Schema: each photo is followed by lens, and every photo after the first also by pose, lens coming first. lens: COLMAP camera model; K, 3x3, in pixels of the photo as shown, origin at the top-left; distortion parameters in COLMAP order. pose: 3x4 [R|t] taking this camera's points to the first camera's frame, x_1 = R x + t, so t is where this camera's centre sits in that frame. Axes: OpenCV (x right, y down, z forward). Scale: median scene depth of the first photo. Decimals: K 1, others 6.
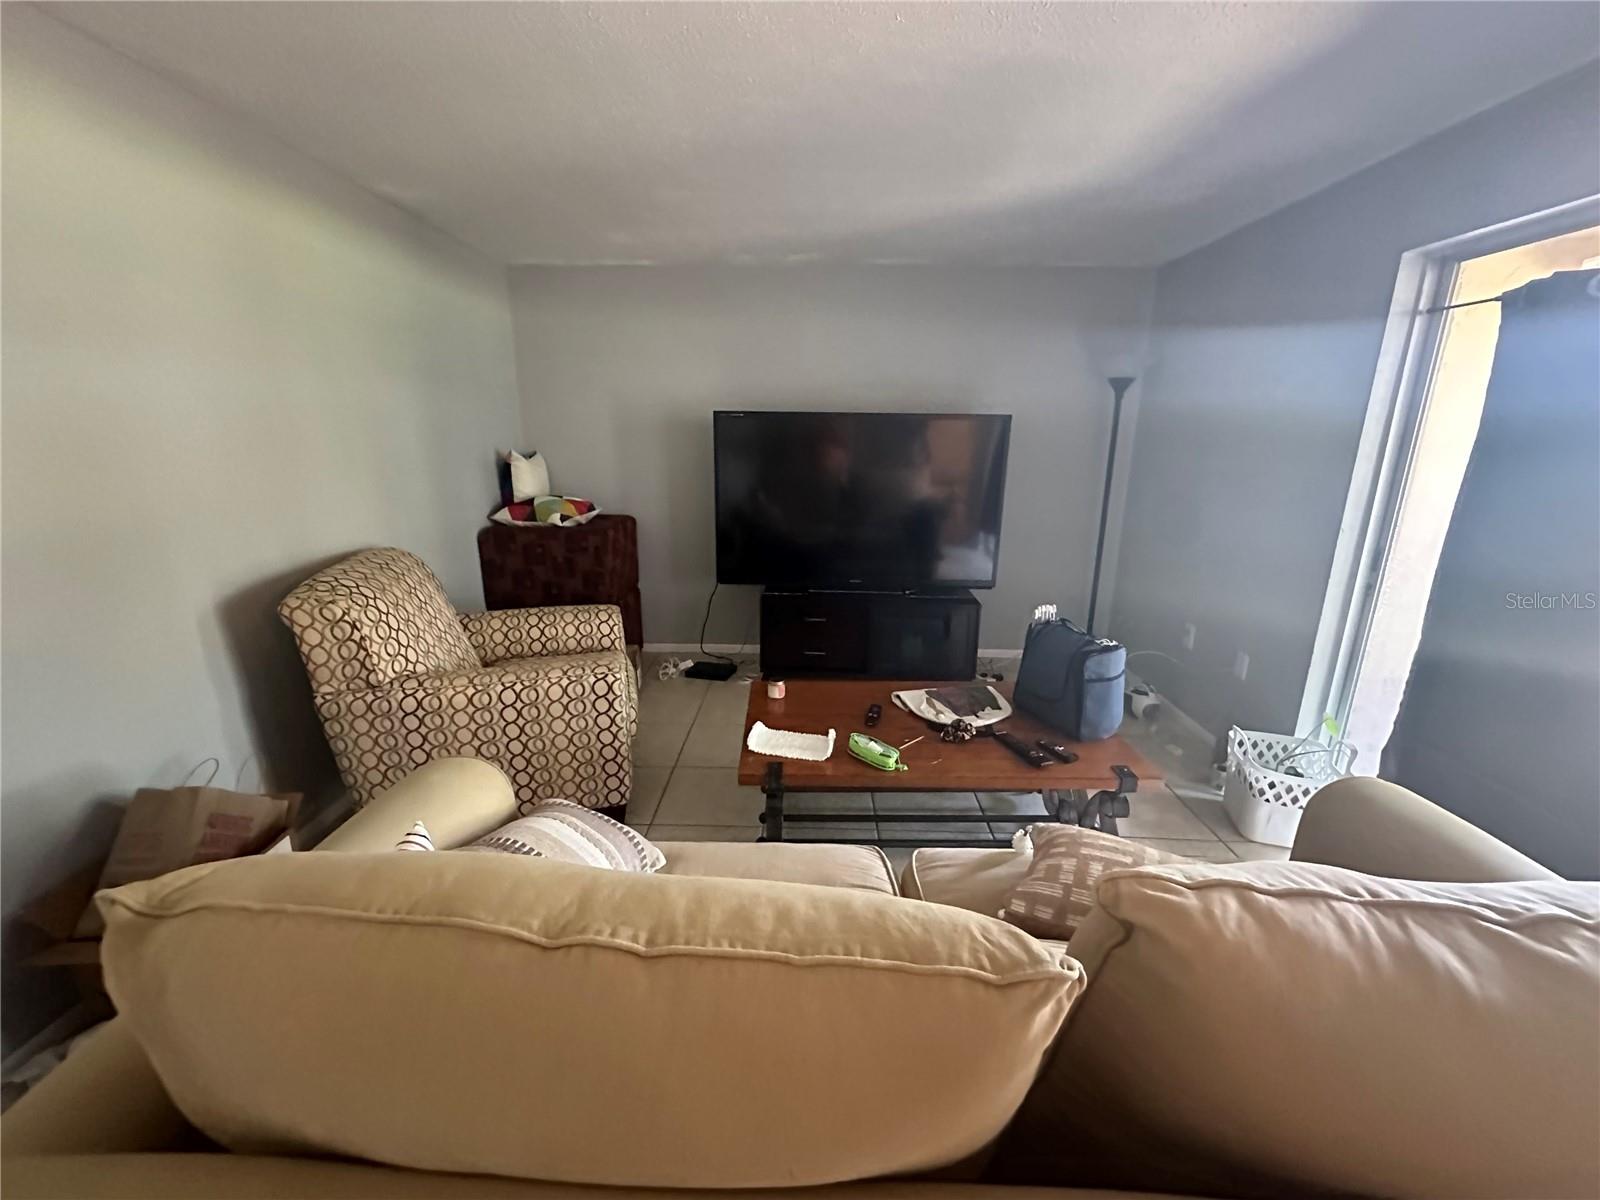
lens RADIAL K [[637.1, 0, 798.6], [0, 637.1, 599.9], [0, 0, 1]] dist [-0.001804, 0.001050]
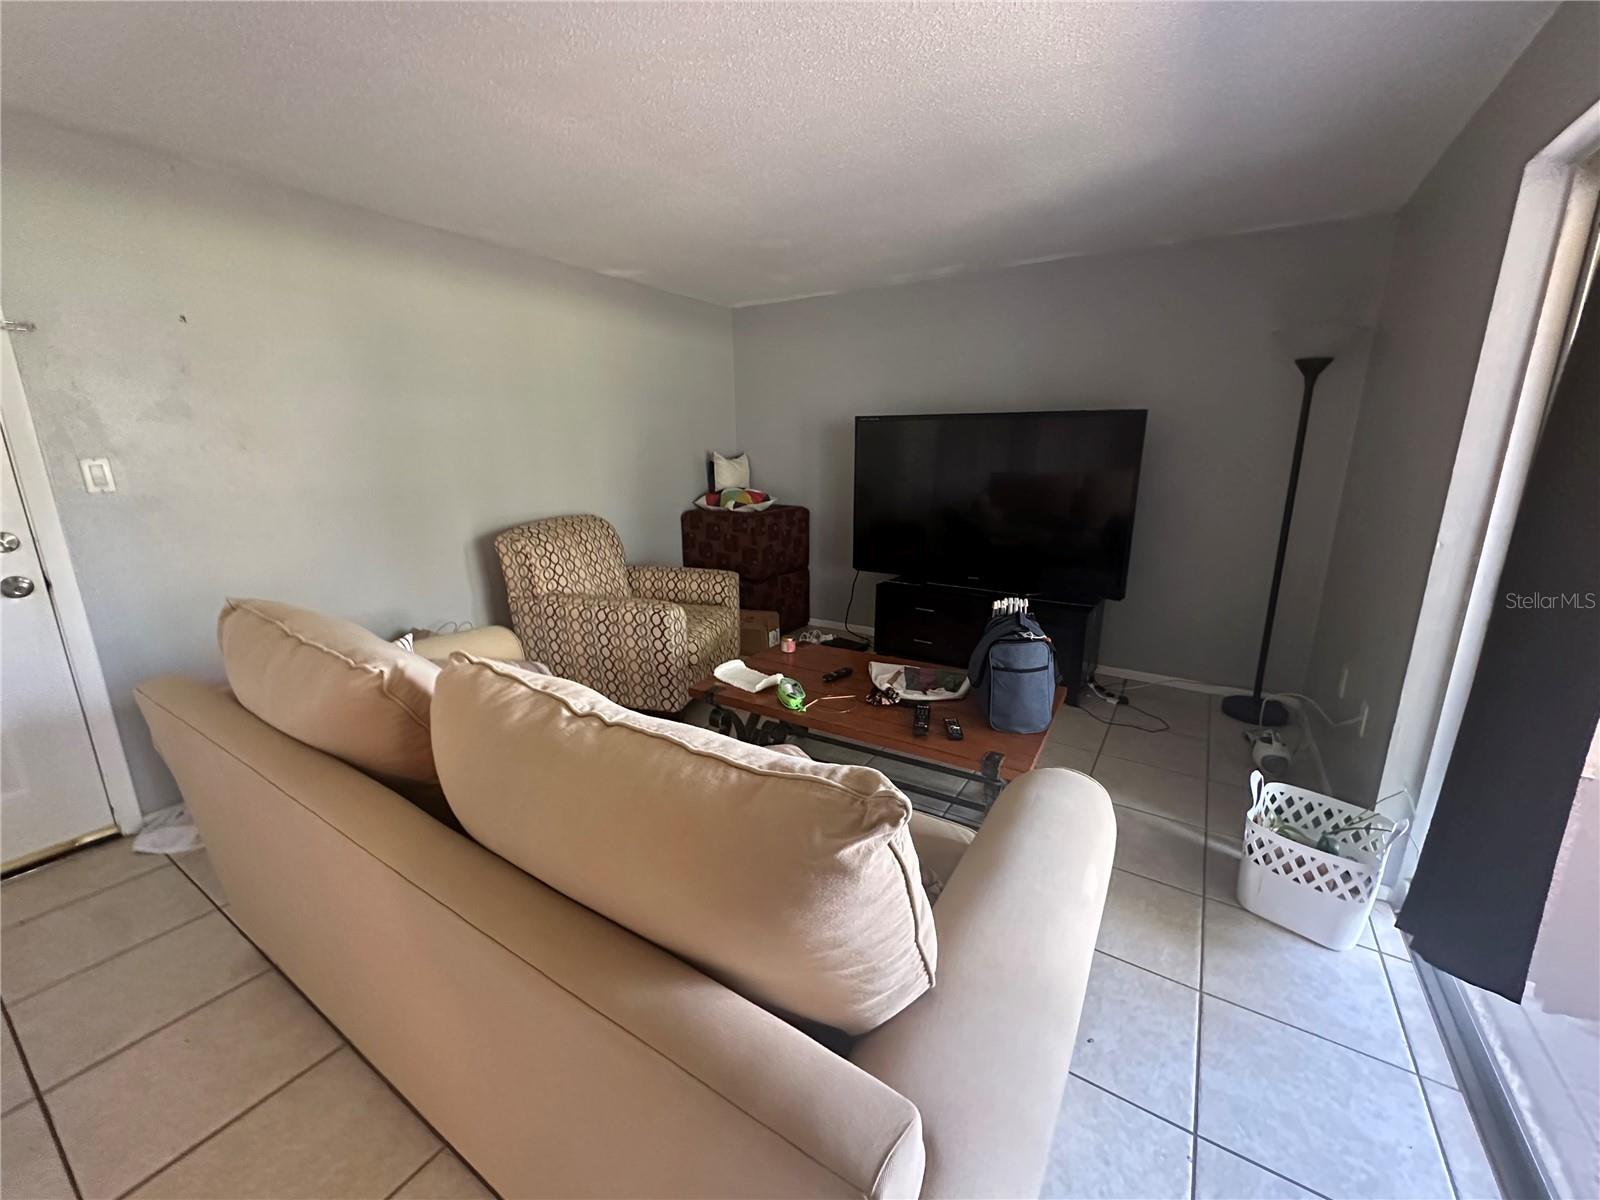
lens RADIAL K [[637.1, 0, 801.8], [0, 637.1, 600.6], [0, 0, 1]] dist [-0.001804, 0.001050]
pose [[0.856176, 0.111324, -0.504548, 0.613781], [-0.118887, 0.992757, 0.017301, 0.035299], [0.502820, 0.045172, 0.863210, -0.027158]]
